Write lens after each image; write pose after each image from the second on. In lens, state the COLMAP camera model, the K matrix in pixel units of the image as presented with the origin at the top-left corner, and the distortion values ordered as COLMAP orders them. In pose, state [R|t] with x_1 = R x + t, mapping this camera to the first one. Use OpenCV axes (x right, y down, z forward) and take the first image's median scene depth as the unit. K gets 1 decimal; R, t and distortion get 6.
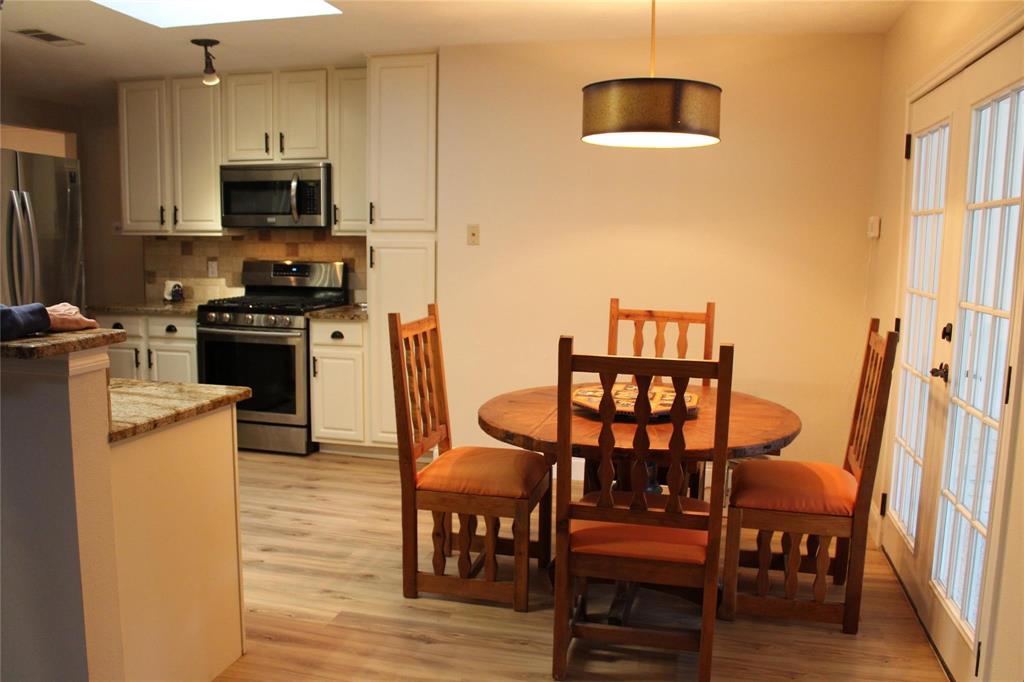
lens RADIAL K [[845.5, 0, 512.0], [0, 845.5, 341.0], [0, 0, 1]] dist [-0.111389, 0.006990]
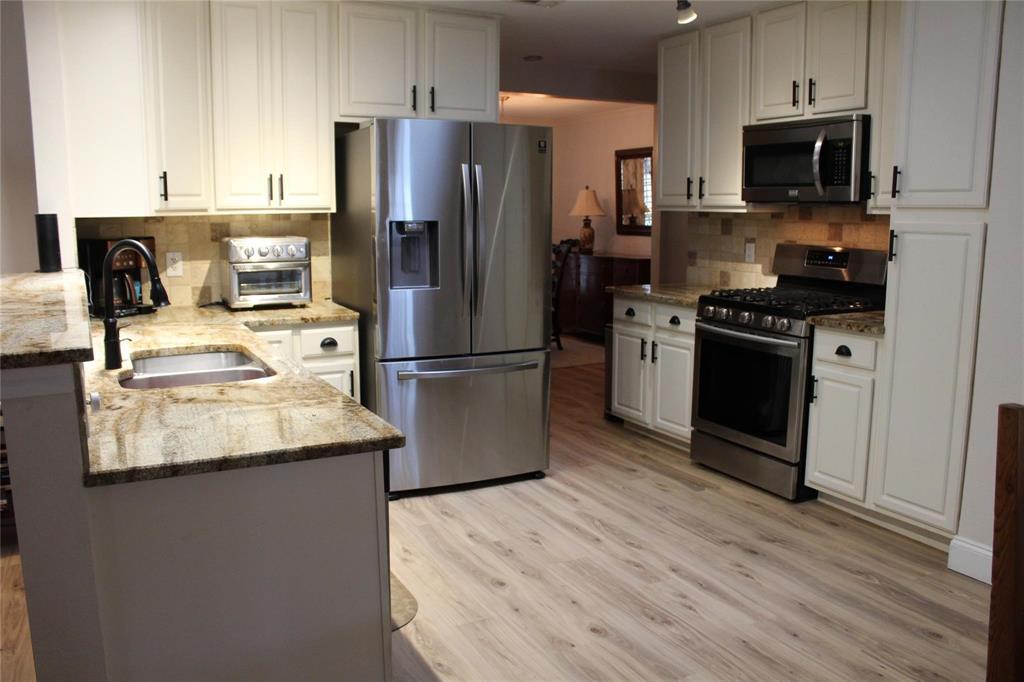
lens RADIAL K [[845.5, 0, 512.0], [0, 845.5, 341.0], [0, 0, 1]] dist [-0.111389, 0.006990]
pose [[0.662945, 0.105125, -0.741251, 0.127269], [-0.084392, 0.994275, 0.065532, -0.036585], [0.743897, 0.019112, 0.668021, 0.292491]]
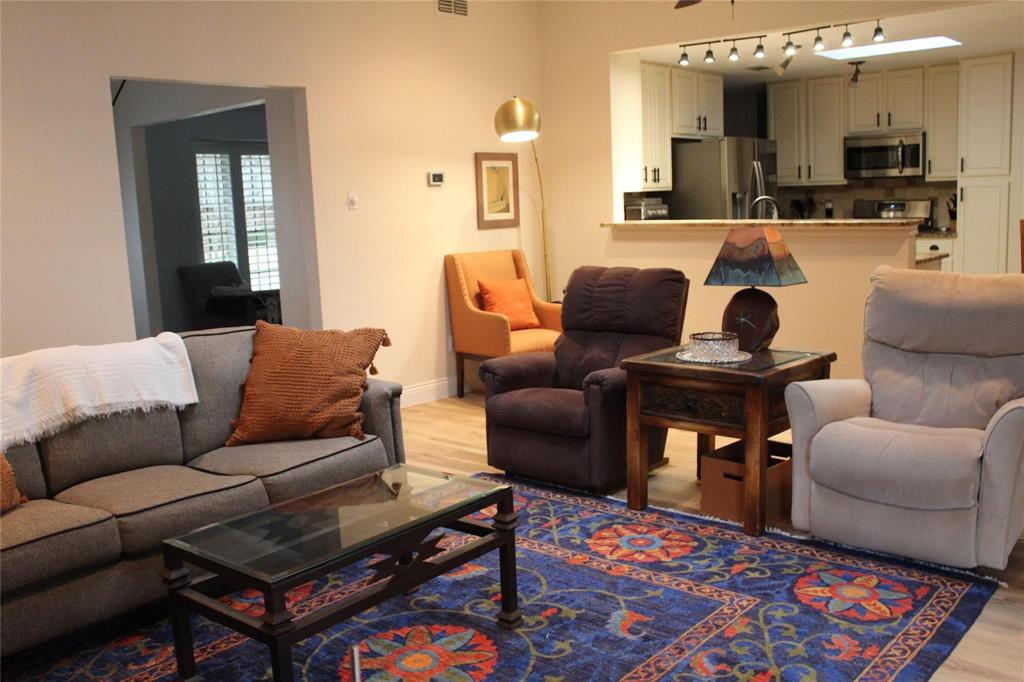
lens RADIAL K [[956.5, 0, 512.0], [0, 956.5, 341.0], [0, 0, 1]] dist [-0.166066, 0.173193]
pose [[0.887829, 0.017875, -0.459826, -0.106080], [-0.001932, 0.999381, 0.035120, 0.097084], [0.460170, -0.030292, 0.887314, -0.777959]]
